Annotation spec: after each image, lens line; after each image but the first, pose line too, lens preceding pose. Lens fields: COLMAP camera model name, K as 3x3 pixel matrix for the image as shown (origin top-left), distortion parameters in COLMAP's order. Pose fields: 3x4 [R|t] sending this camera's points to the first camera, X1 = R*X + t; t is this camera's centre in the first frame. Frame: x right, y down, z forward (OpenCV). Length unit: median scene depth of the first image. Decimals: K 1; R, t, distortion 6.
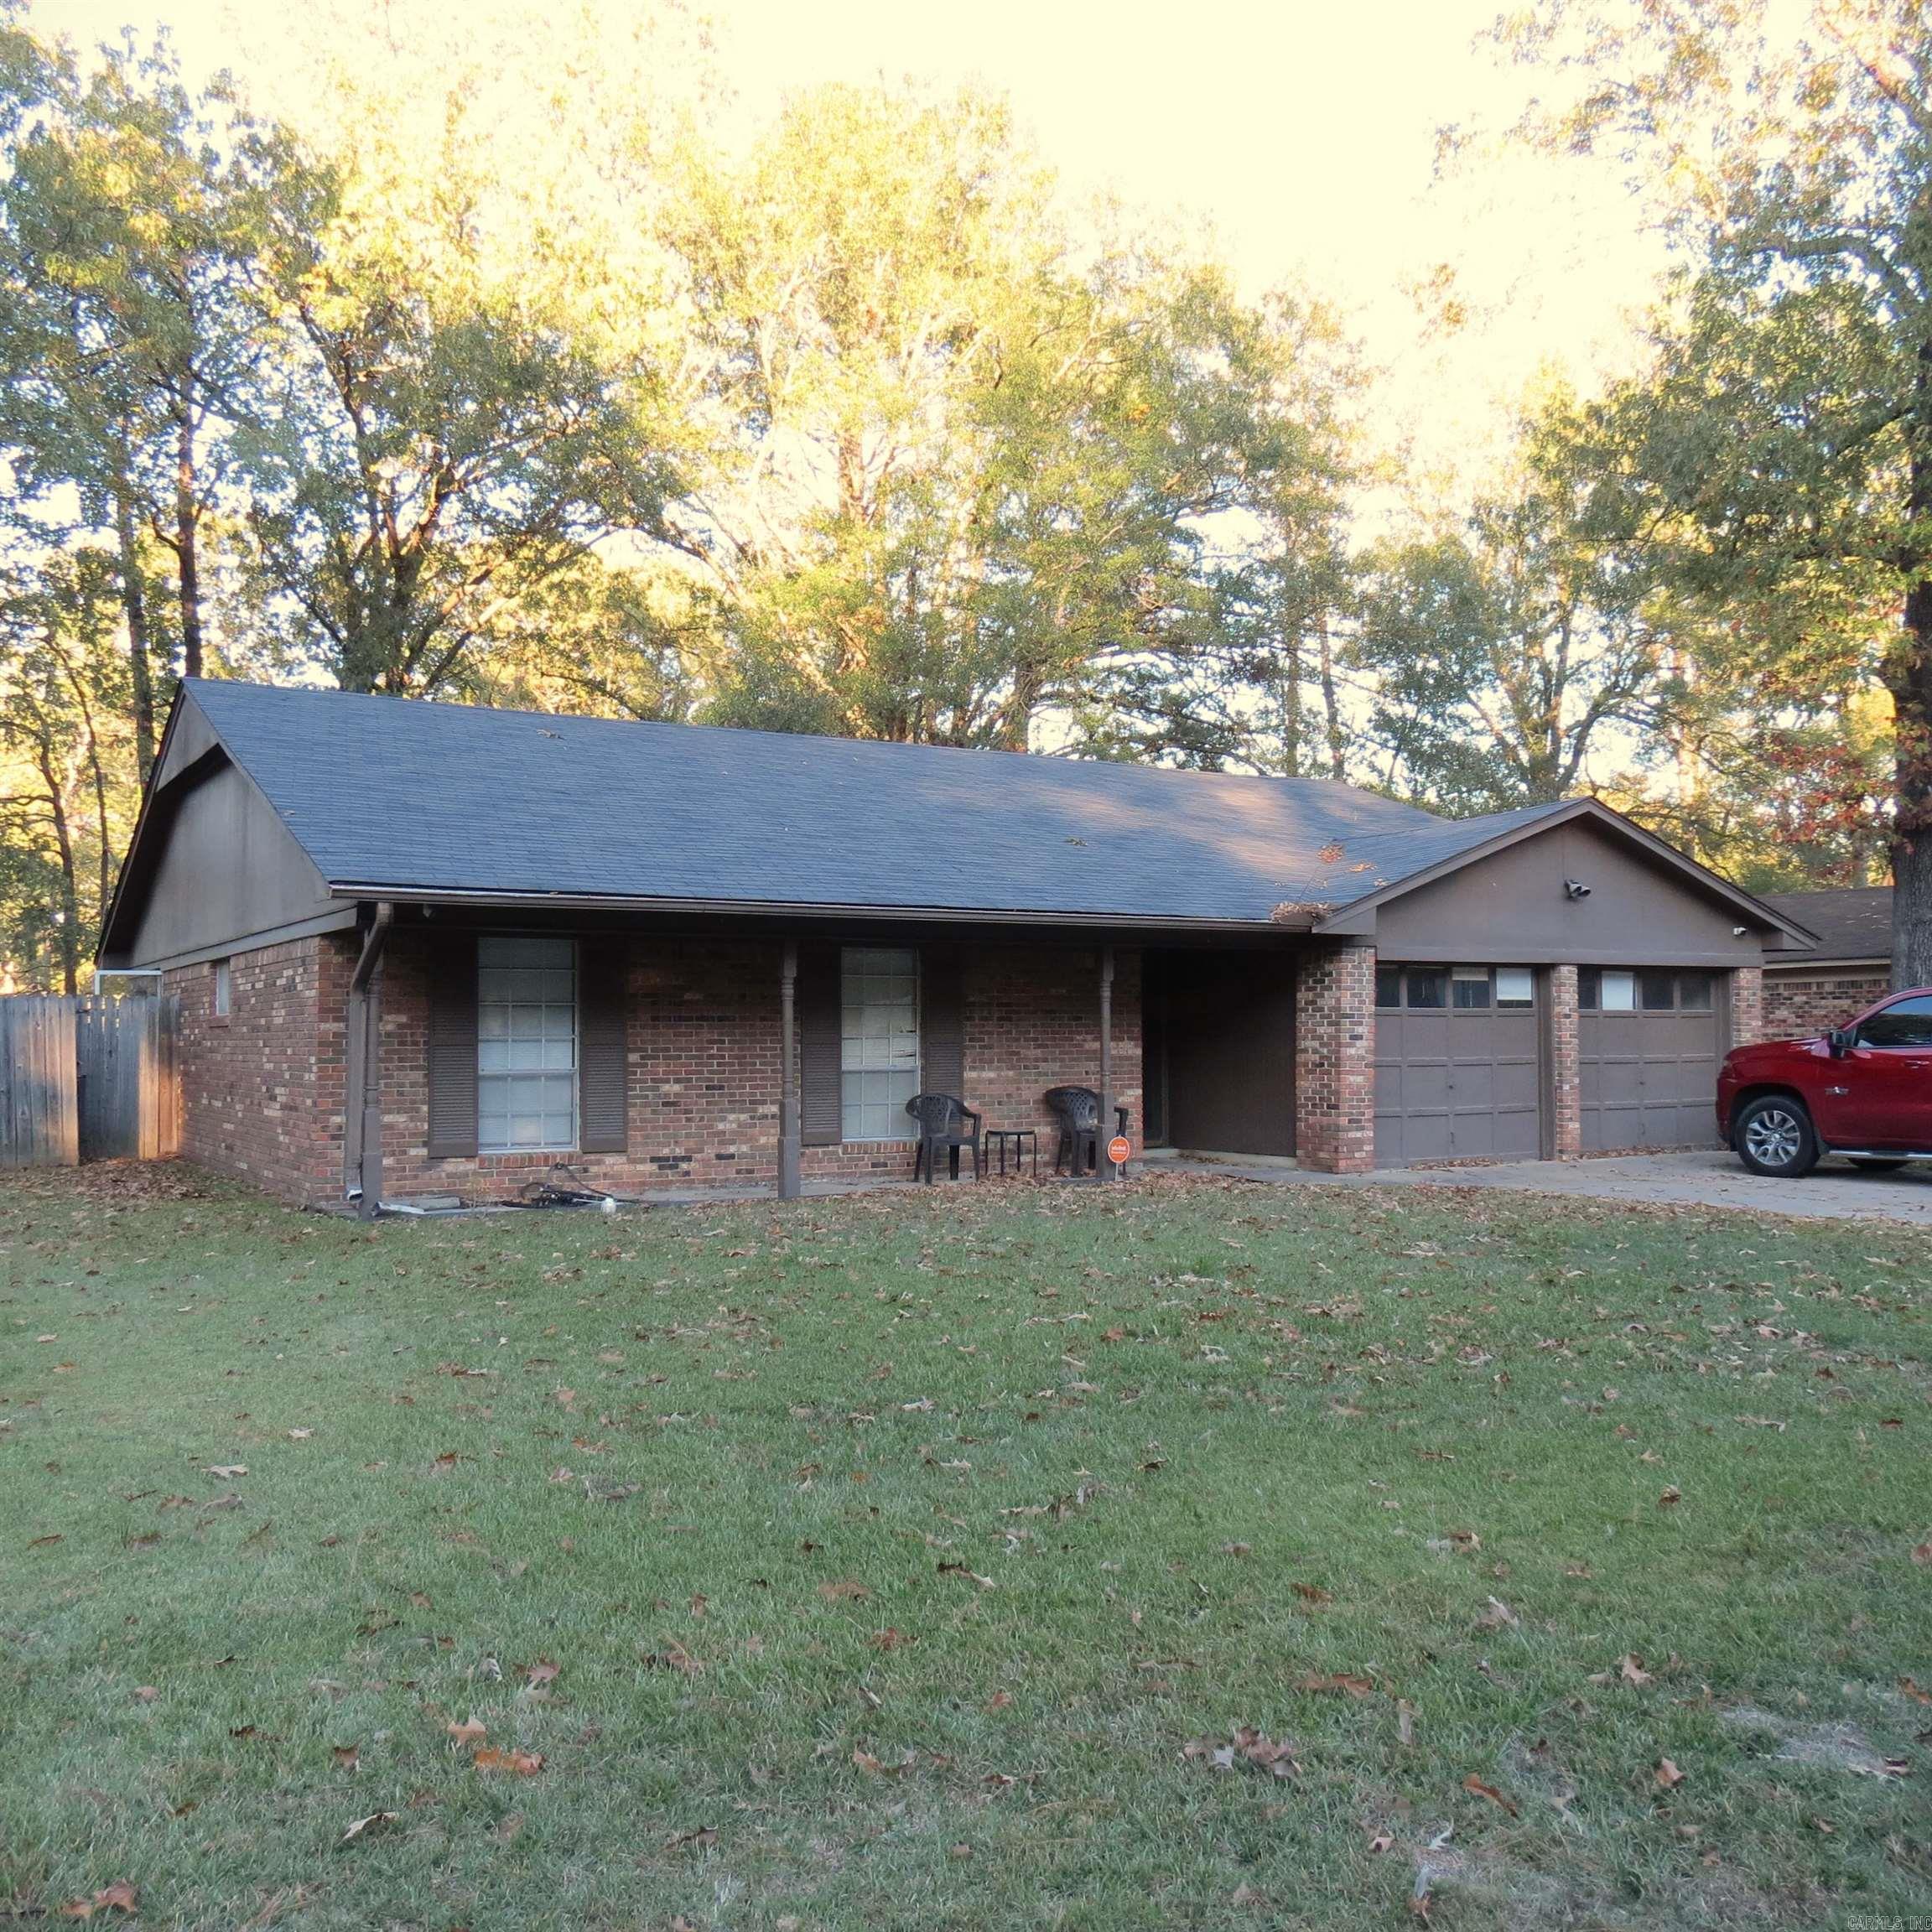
lens RADIAL K [[1786.9, 0, 966.0], [0, 1786.9, 966.0], [0, 0, 1]] dist [-0.016799, -0.016054]
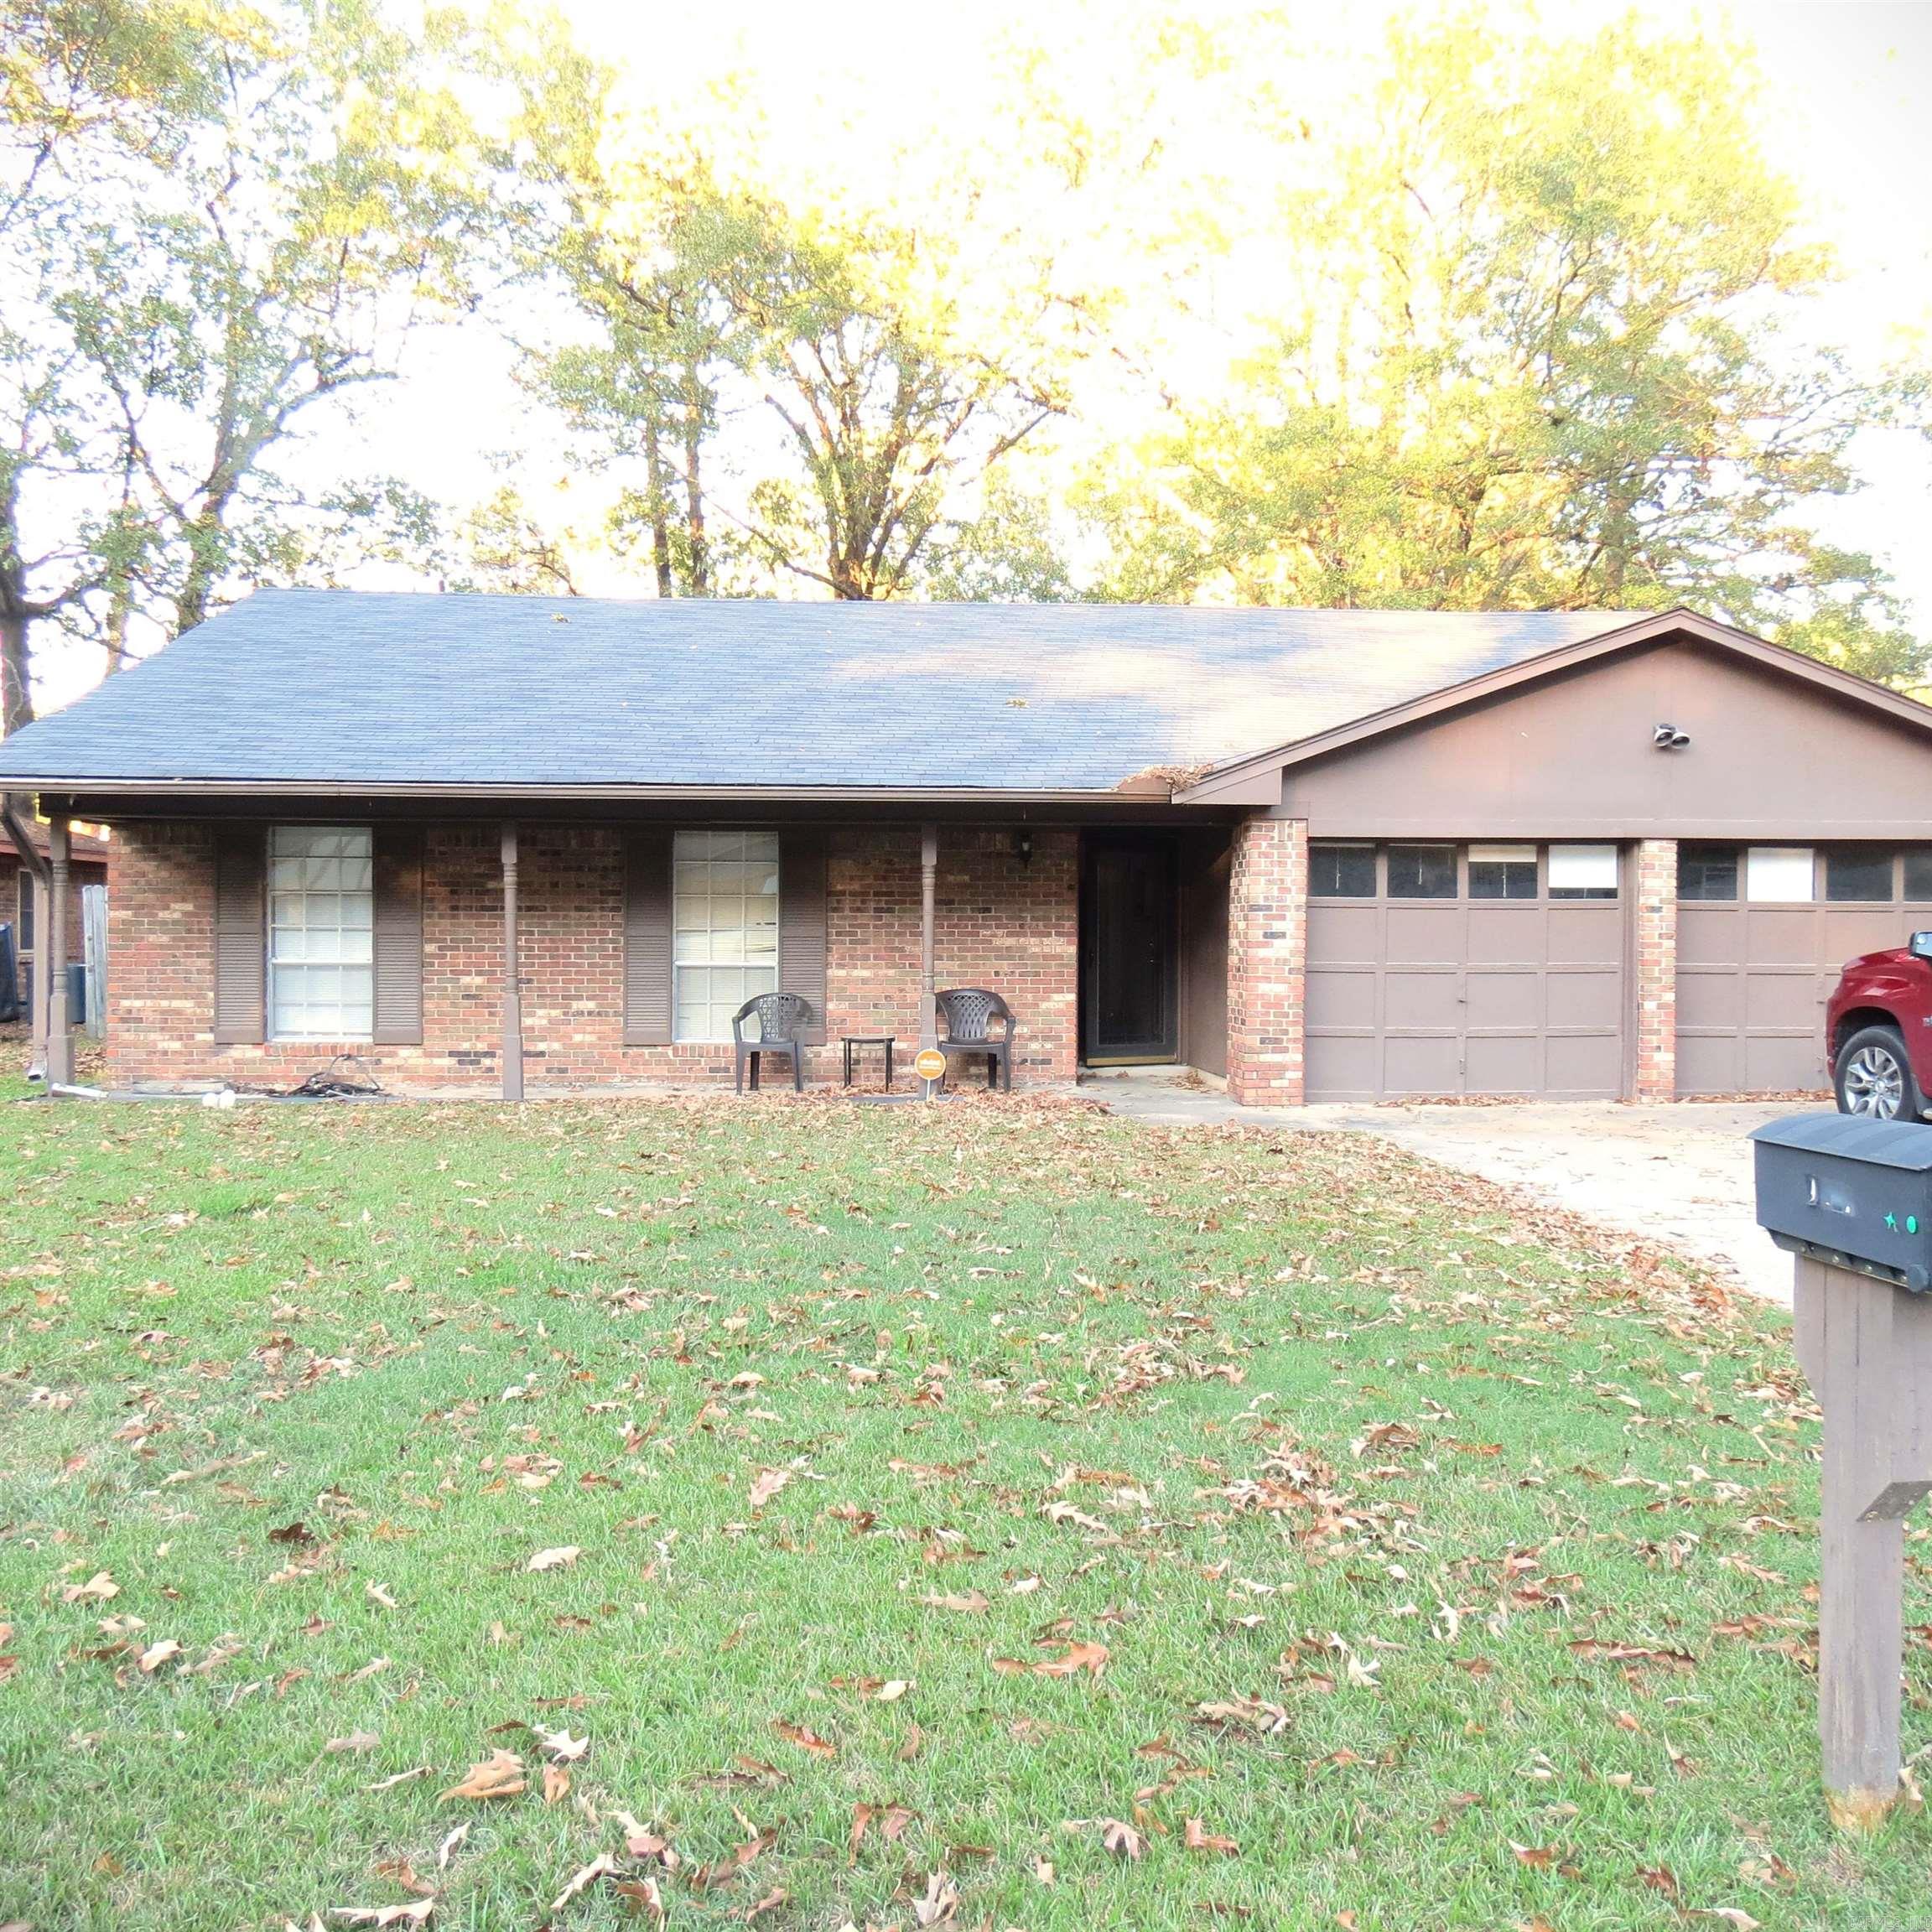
lens RADIAL K [[1786.9, 0, 966.0], [0, 1786.9, 966.0], [0, 0, 1]] dist [-0.016799, -0.016054]
pose [[0.897505, 0.017309, -0.440665, 0.450724], [0.008895, 0.998316, 0.057330, 0.007249], [0.440915, -0.055374, 0.895839, 0.234832]]
